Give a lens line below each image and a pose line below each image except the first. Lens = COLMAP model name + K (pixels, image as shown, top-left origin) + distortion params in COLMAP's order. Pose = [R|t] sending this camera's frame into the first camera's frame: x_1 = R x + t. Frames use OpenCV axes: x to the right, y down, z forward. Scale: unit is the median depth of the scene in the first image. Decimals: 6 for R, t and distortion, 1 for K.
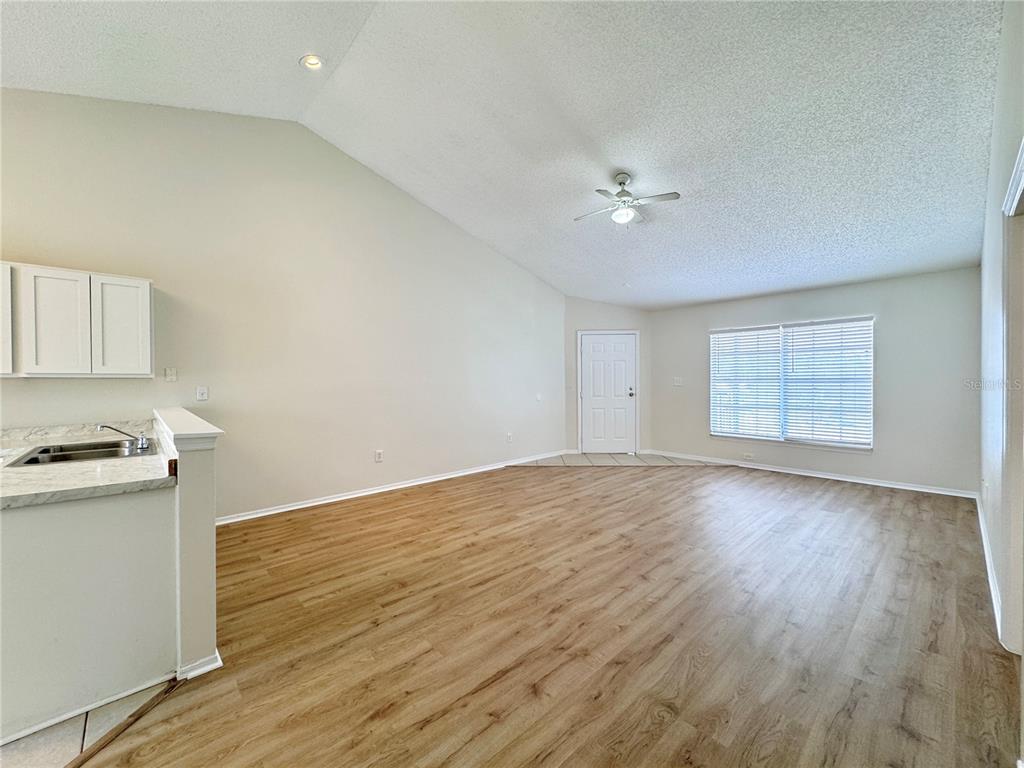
lens RADIAL K [[407.7, 0, 513.1], [0, 407.7, 381.9], [0, 0, 1]] dist [0.001403, 0.000024]
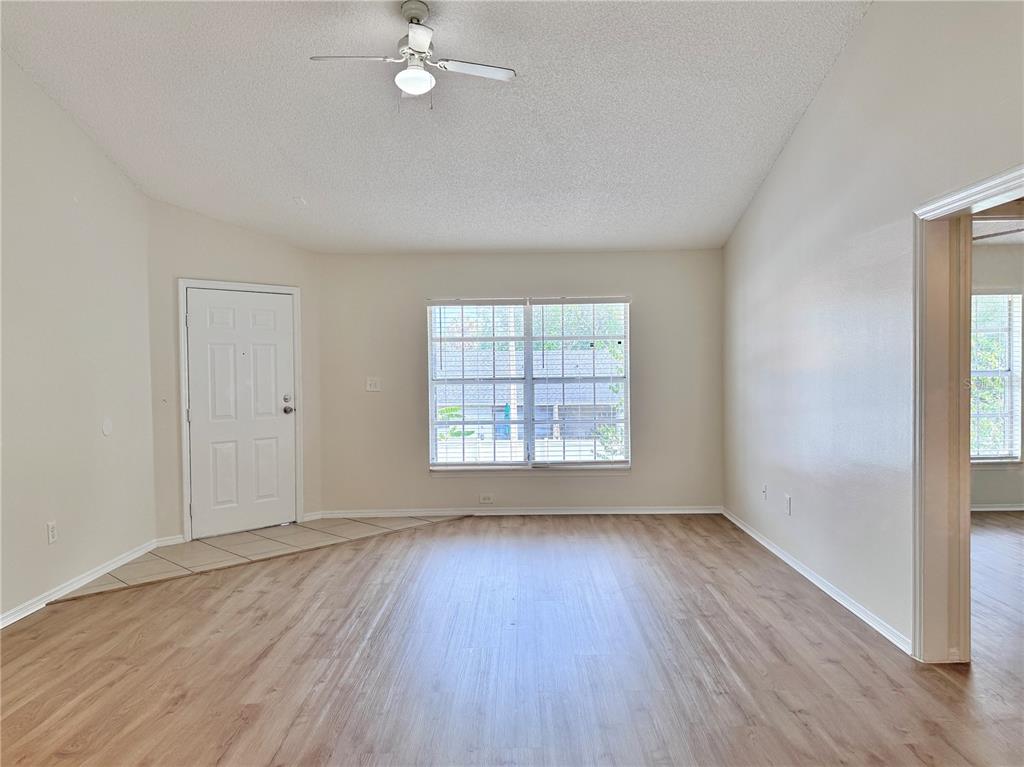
lens RADIAL K [[751.2, 0, 514.3], [0, 751.2, 381.2], [0, 0, 1]] dist [0.089189, -0.118817]
pose [[0.679871, -0.016818, 0.733138, -0.420464], [0.011241, 0.999859, 0.012512, -0.028262], [-0.733245, -0.000265, 0.679964, 0.250822]]
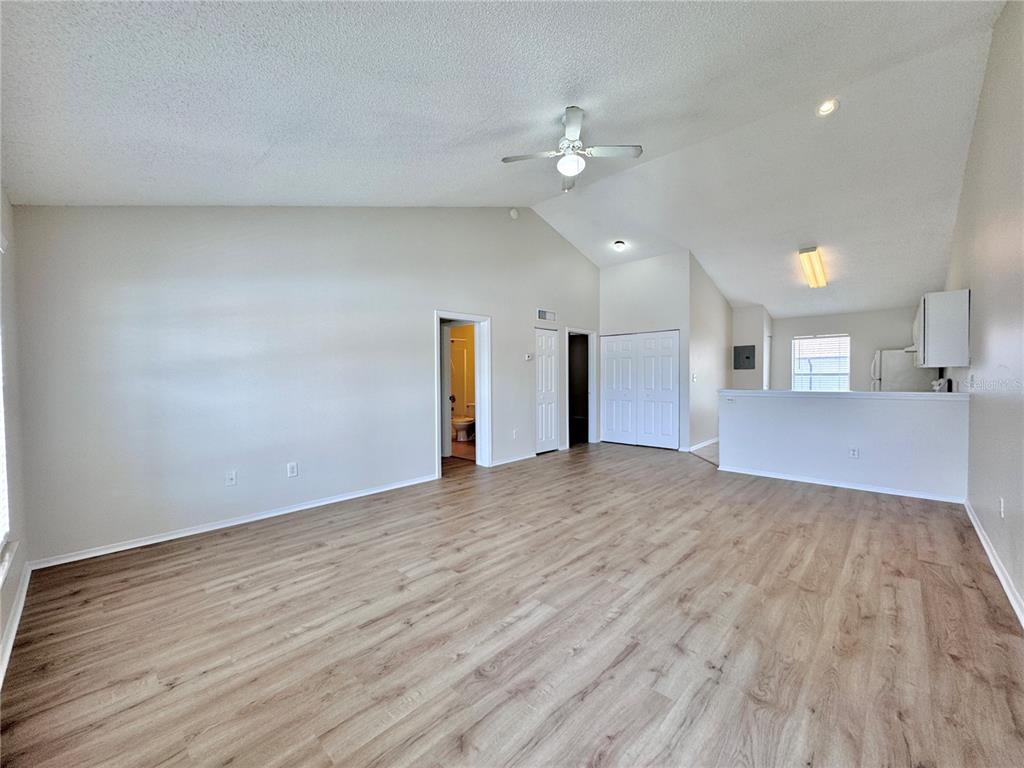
lens RADIAL K [[407.7, 0, 513.1], [0, 407.7, 381.9], [0, 0, 1]] dist [0.001403, 0.000024]
pose [[-0.997570, 0.019186, -0.066977, 0.482987], [0.017551, 0.999535, 0.024916, -0.016341], [0.067424, 0.023680, -0.997443, 1.964654]]
